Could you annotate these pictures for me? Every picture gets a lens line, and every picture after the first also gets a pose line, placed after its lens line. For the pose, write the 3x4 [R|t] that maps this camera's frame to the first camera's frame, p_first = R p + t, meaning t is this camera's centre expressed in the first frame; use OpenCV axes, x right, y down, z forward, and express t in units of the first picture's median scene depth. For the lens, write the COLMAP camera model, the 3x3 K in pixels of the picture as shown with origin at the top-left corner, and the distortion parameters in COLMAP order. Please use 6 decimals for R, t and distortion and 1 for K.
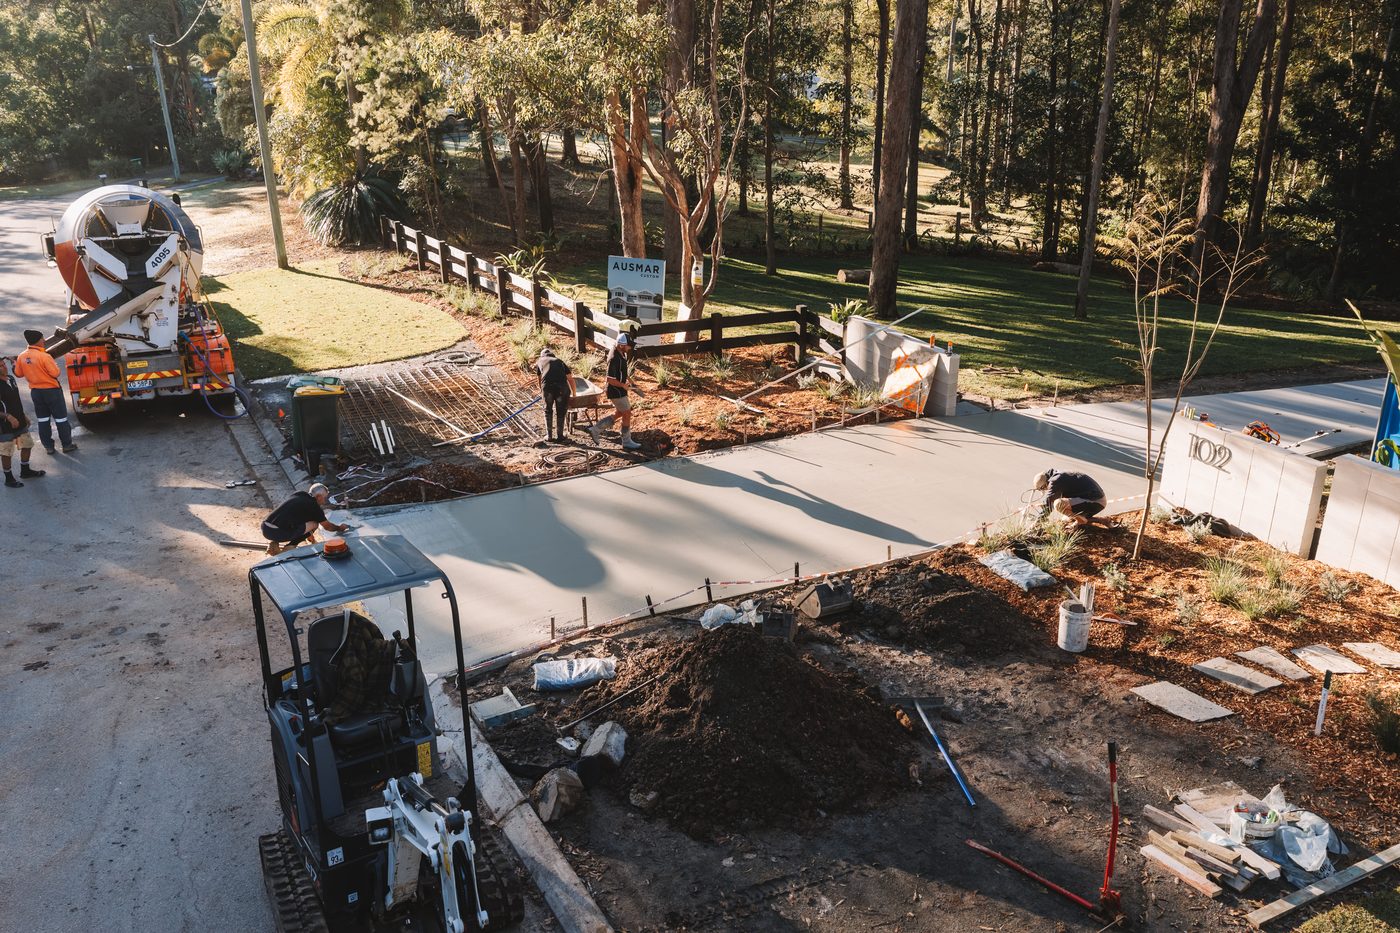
lens RADIAL K [[1167.1, 0, 700.0], [0, 1167.1, 466.5], [0, 0, 1]] dist [0.016393, -0.037252]
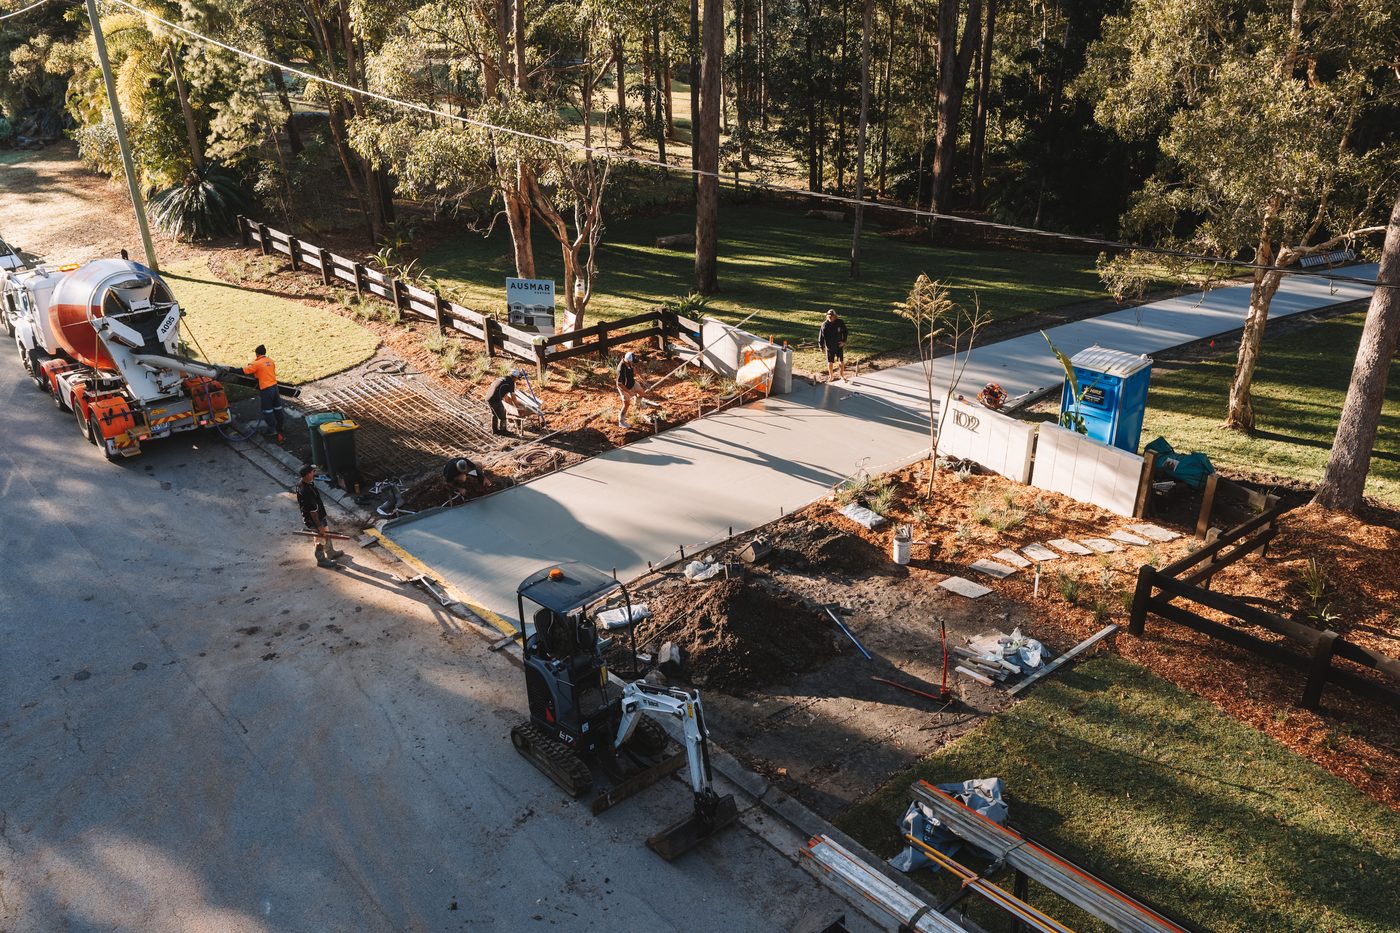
lens RADIAL K [[1167.1, 0, 700.0], [0, 1167.1, 466.5], [0, 0, 1]] dist [0.016393, -0.037252]
pose [[0.975535, -0.107968, 0.191507, -0.248536], [0.089248, 0.990581, 0.103845, -0.164692], [-0.200916, -0.084212, 0.975982, -0.525224]]
